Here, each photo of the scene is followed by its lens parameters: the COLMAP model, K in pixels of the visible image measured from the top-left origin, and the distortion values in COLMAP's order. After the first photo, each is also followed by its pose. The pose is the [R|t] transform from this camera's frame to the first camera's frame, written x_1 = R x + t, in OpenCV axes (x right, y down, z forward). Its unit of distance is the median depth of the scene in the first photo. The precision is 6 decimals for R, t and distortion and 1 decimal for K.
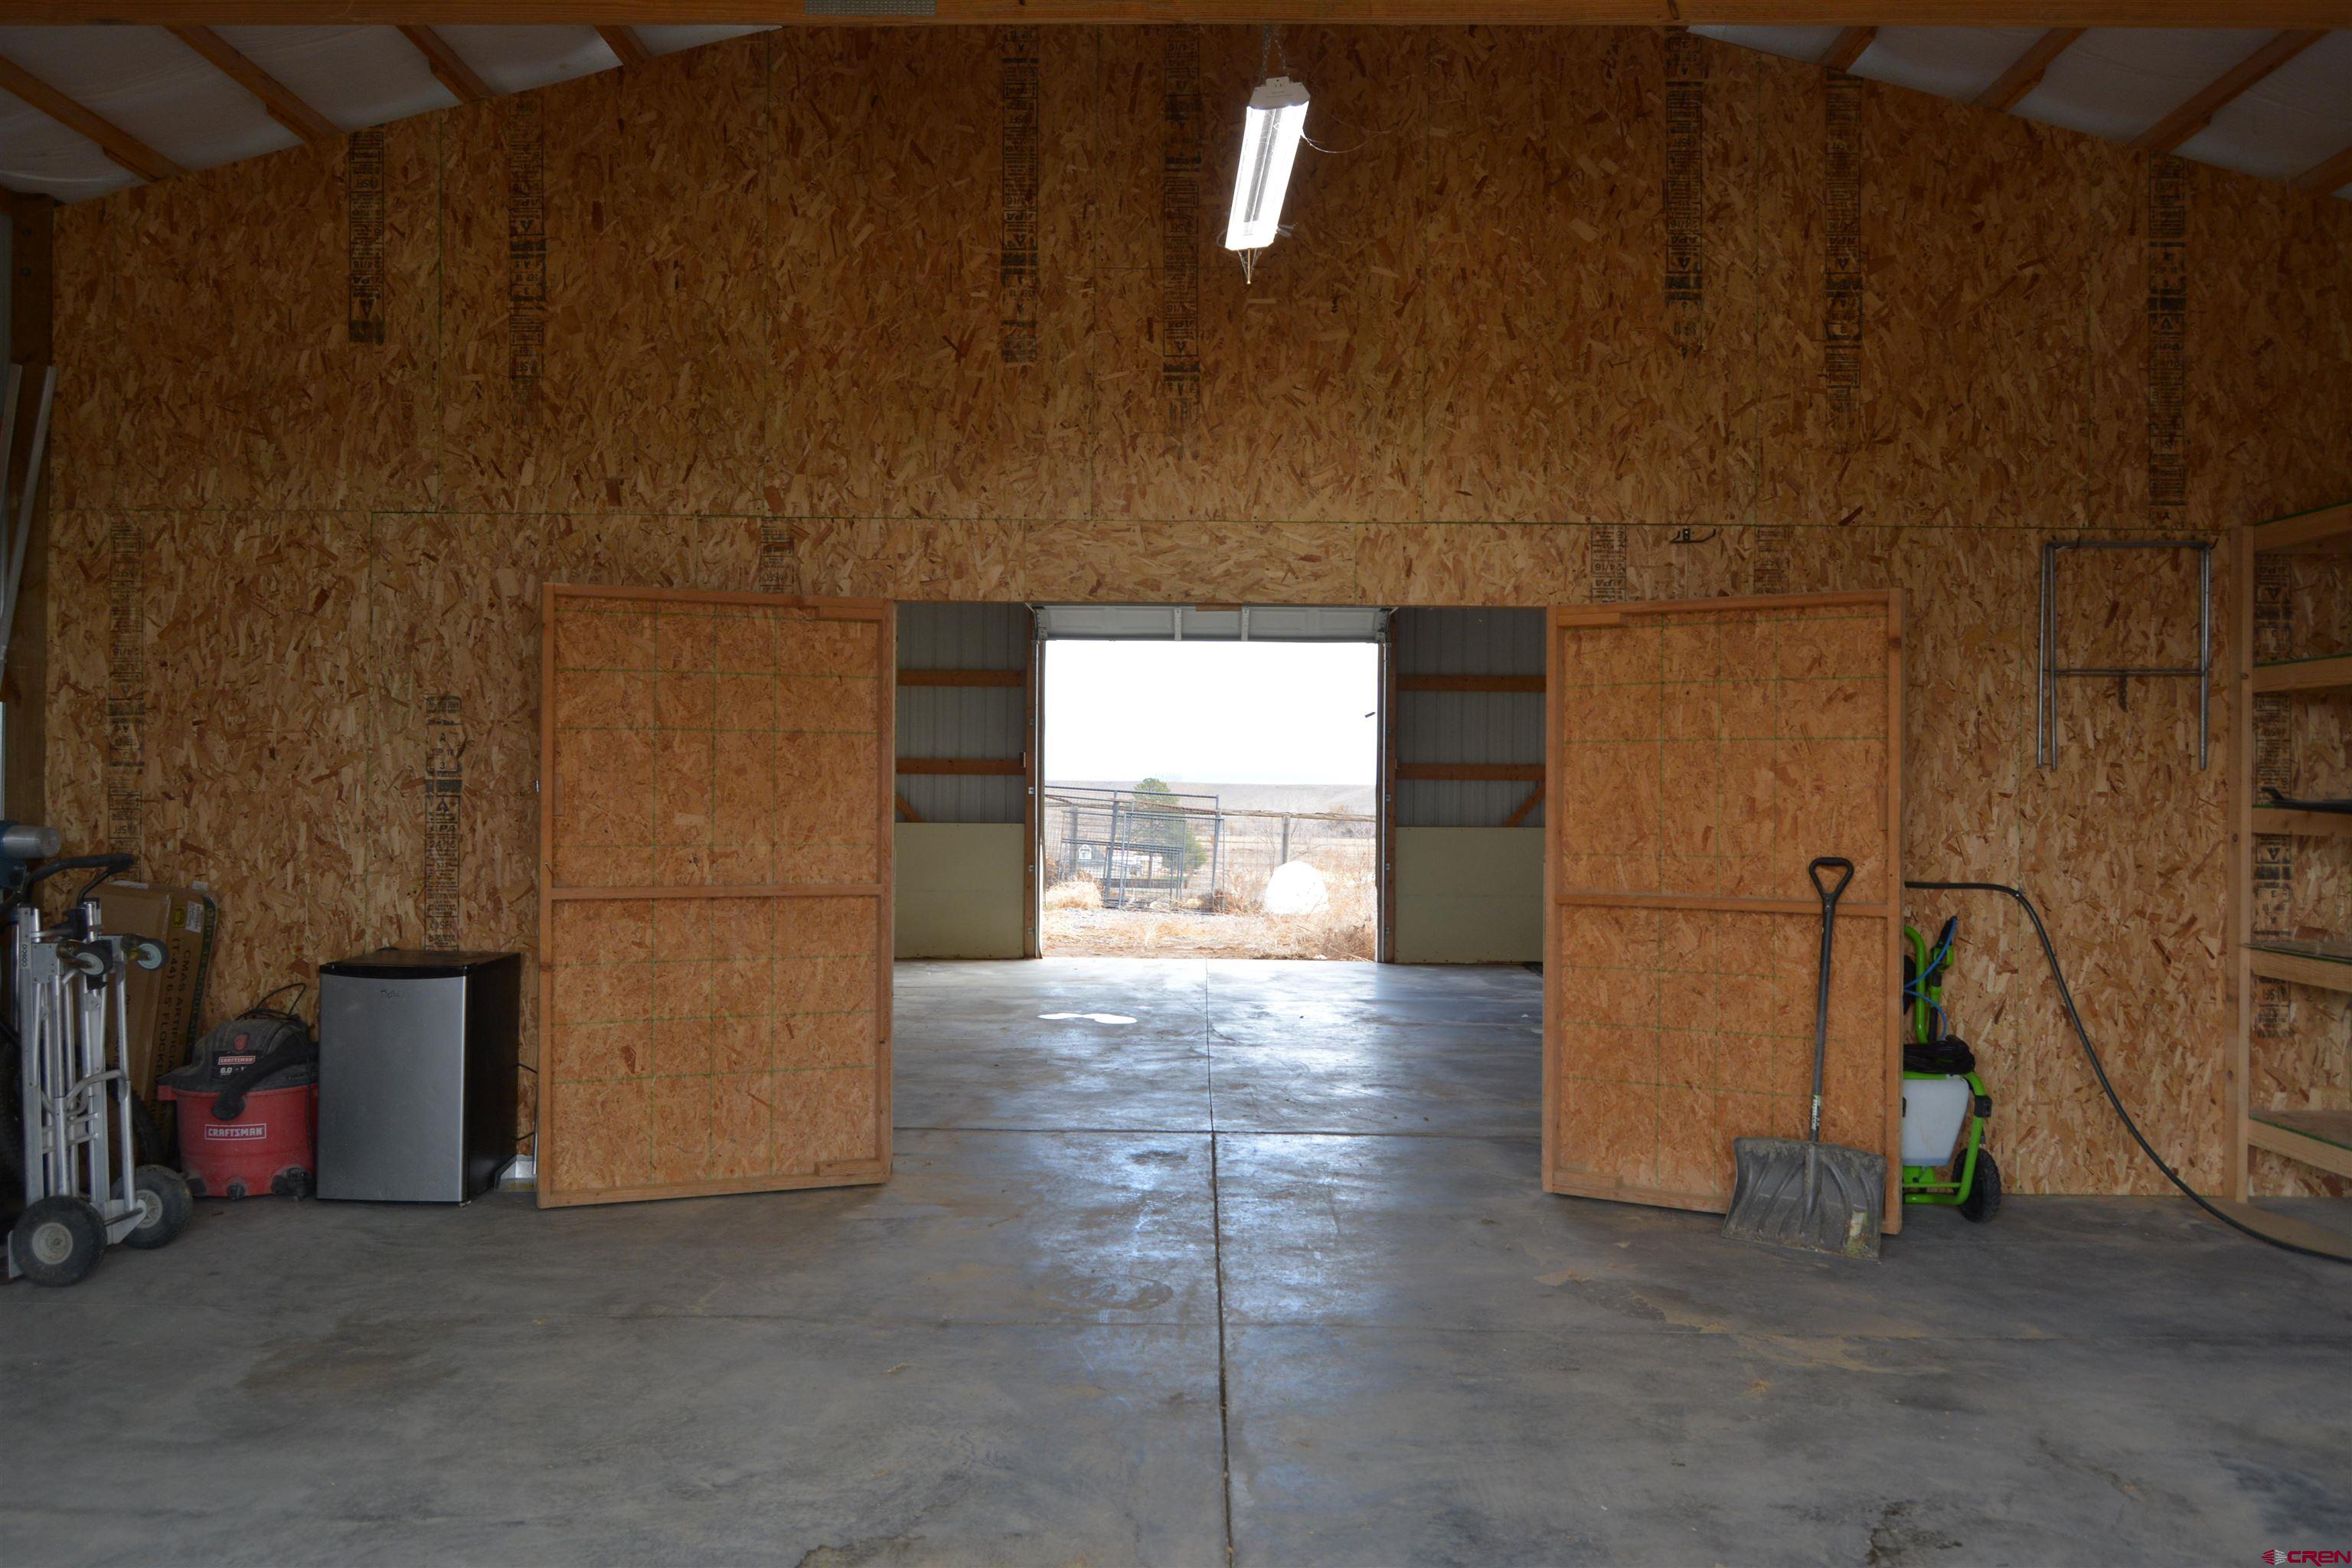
lens RADIAL K [[1819.4, 0, 1175.5], [0, 1819.4, 789.7], [0, 0, 1]] dist [-0.016620, 0.010045]
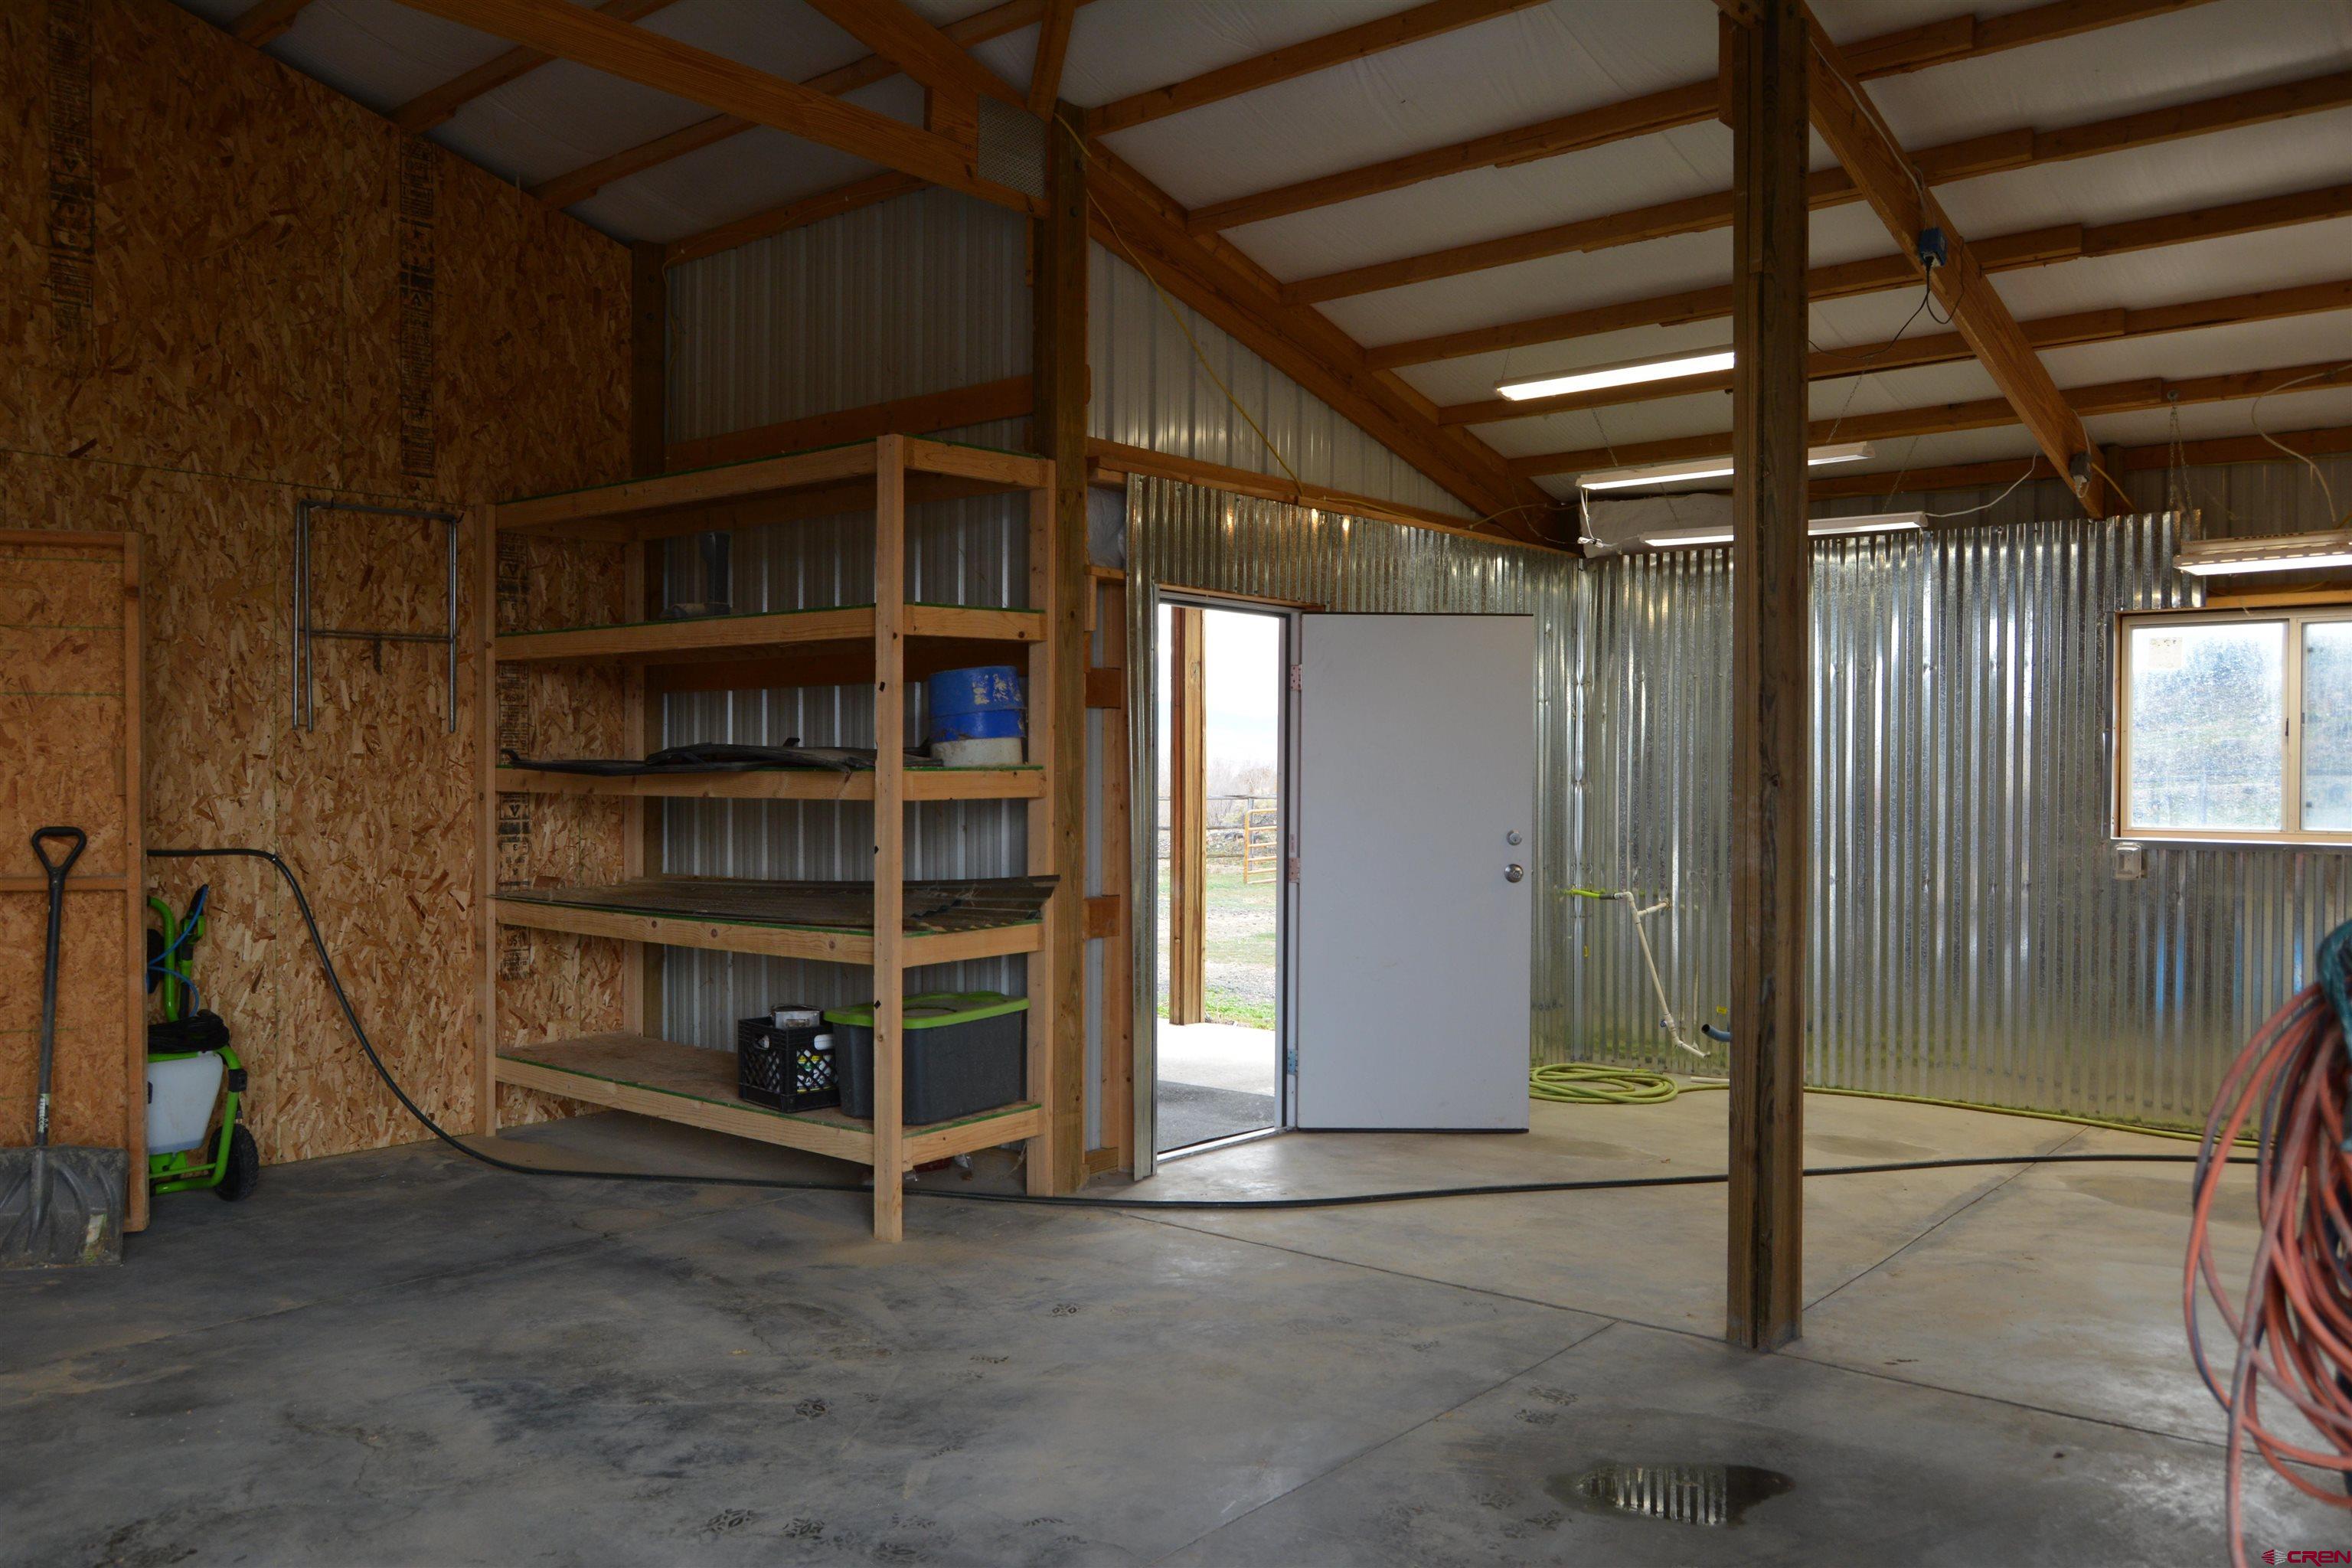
lens RADIAL K [[1819.4, 0, 1174.2], [0, 1819.4, 781.9], [0, 0, 1]] dist [-0.016620, 0.010045]
pose [[0.635395, -0.013086, 0.772076, 0.019630], [0.000159, 0.999859, 0.016815, 0.000144], [-0.772187, -0.010561, 0.635307, 0.006308]]
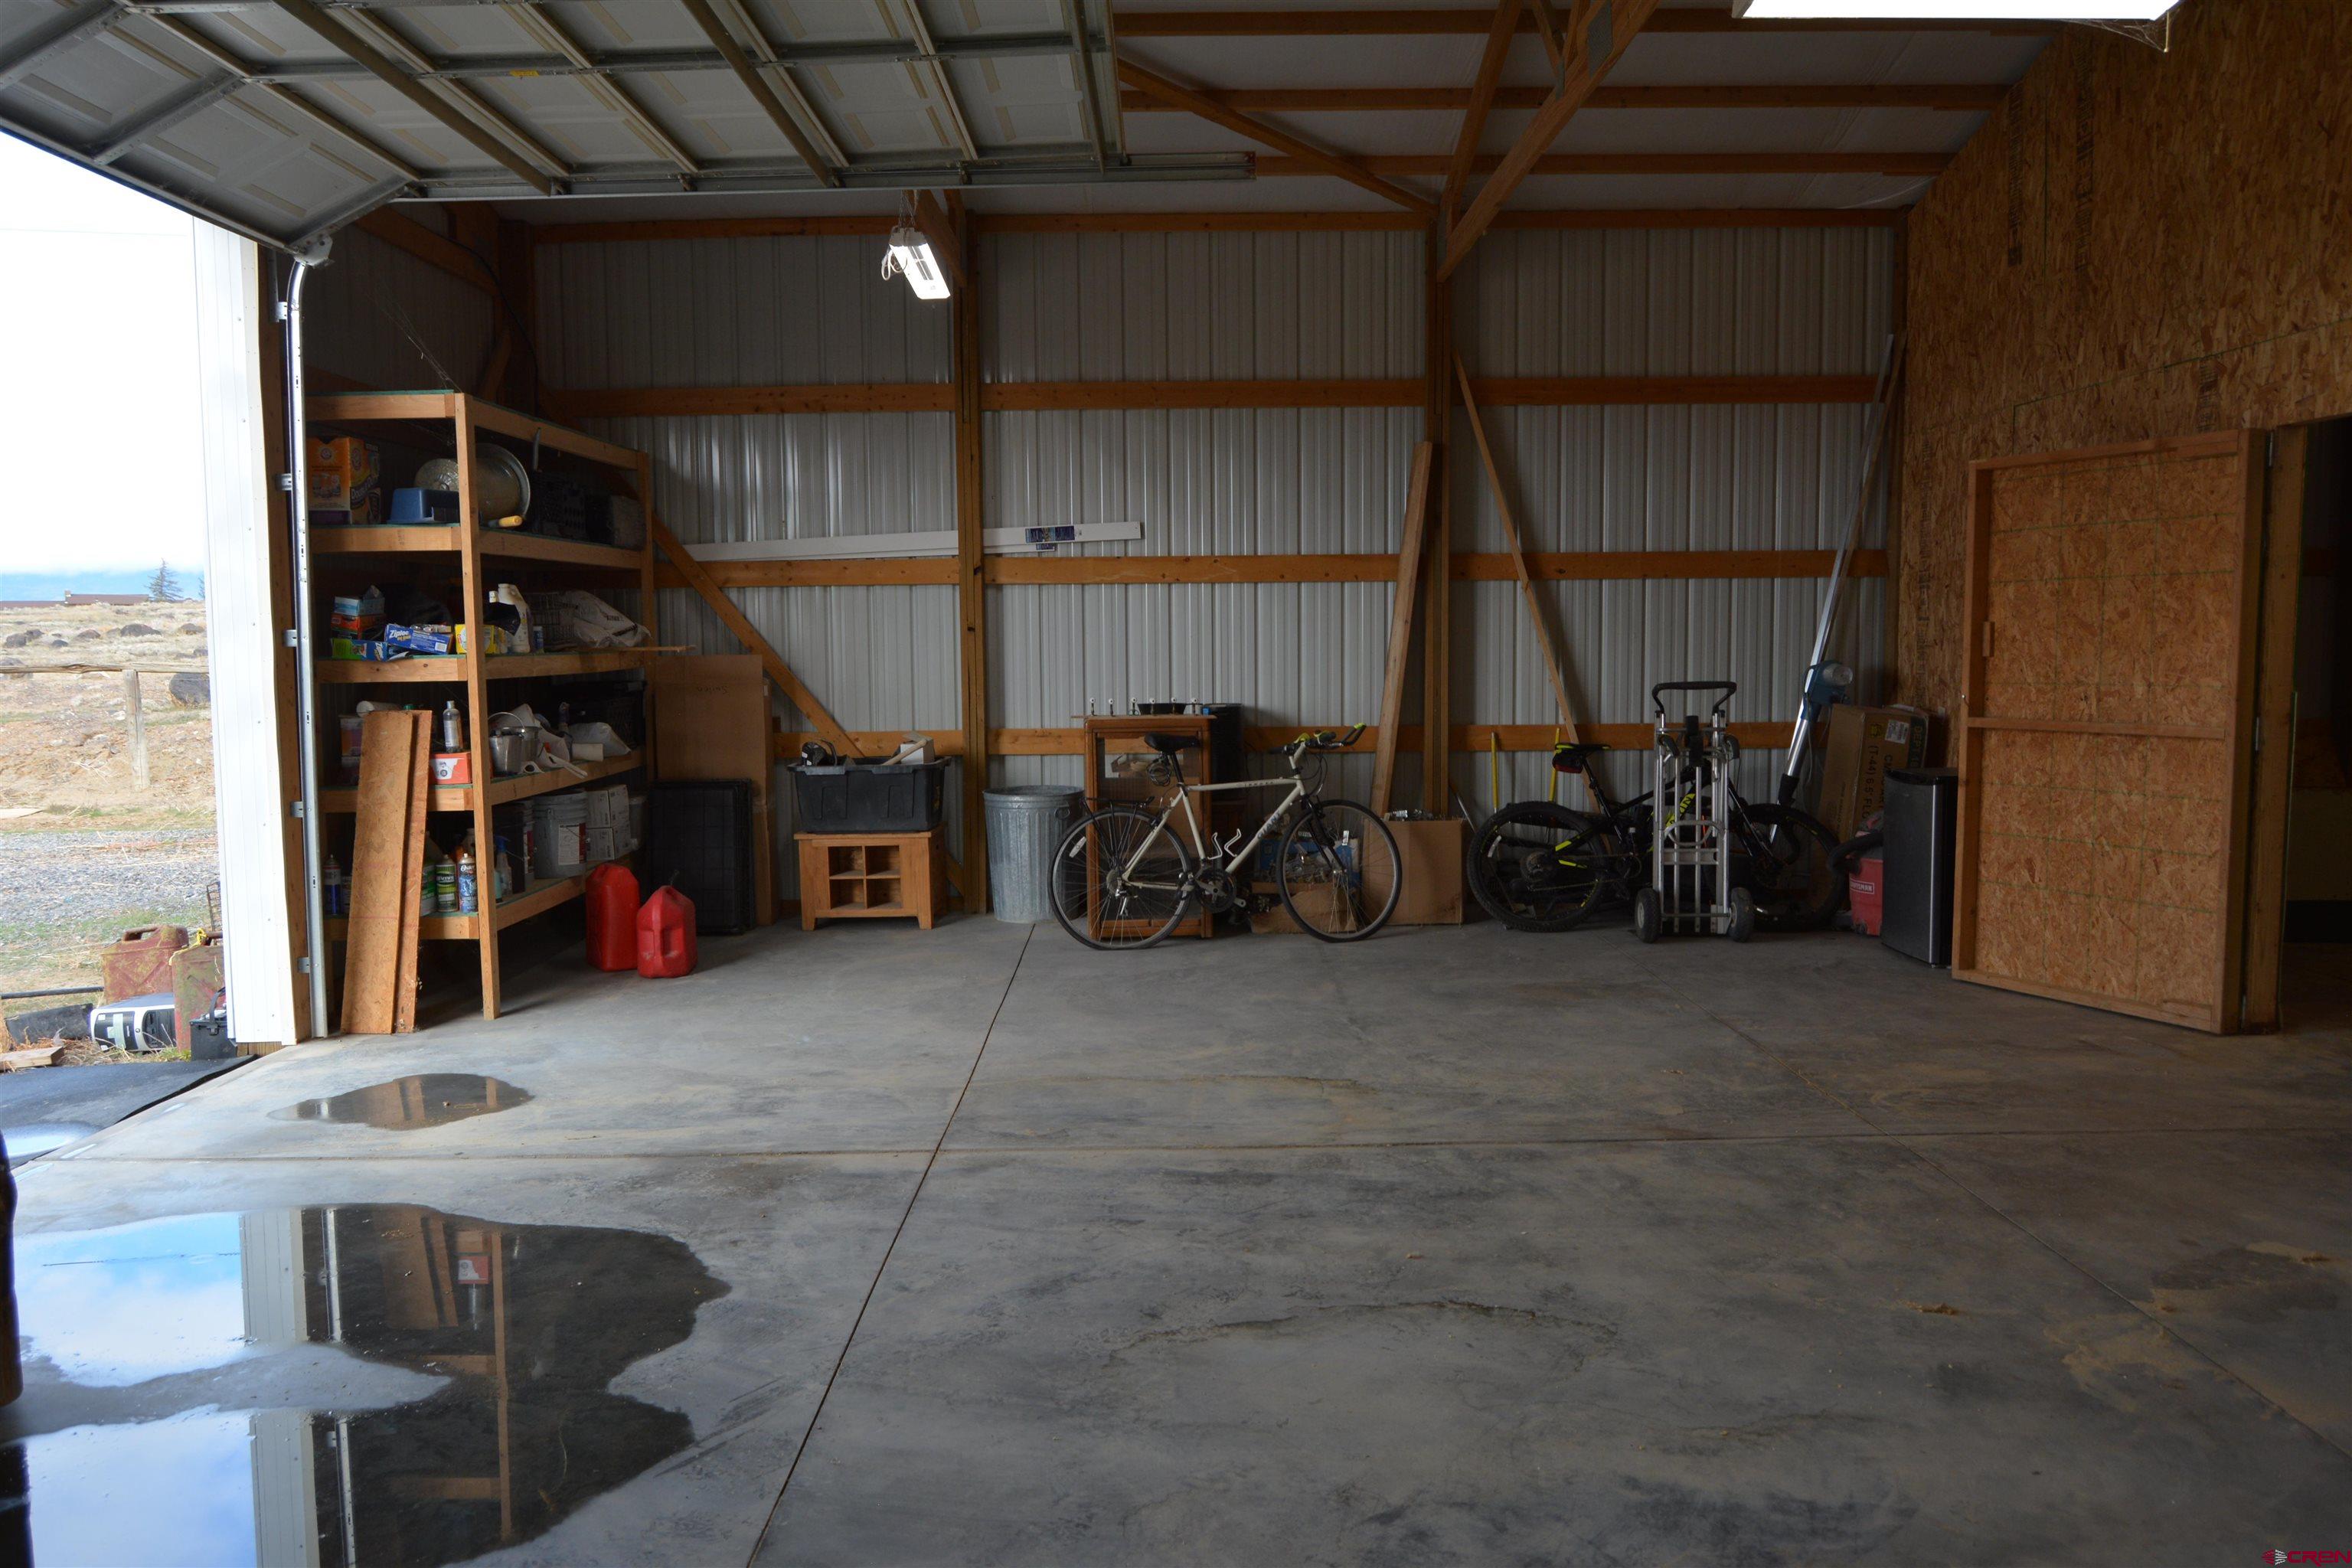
lens RADIAL K [[1819.4, 0, 1172.6], [0, 1819.4, 790.7], [0, 0, 1]] dist [-0.016620, 0.010045]
pose [[0.018597, 0.073158, -0.997147, 0.826423], [0.012684, 0.997222, 0.073400, 0.007690], [0.999747, -0.014013, 0.017618, 0.439915]]
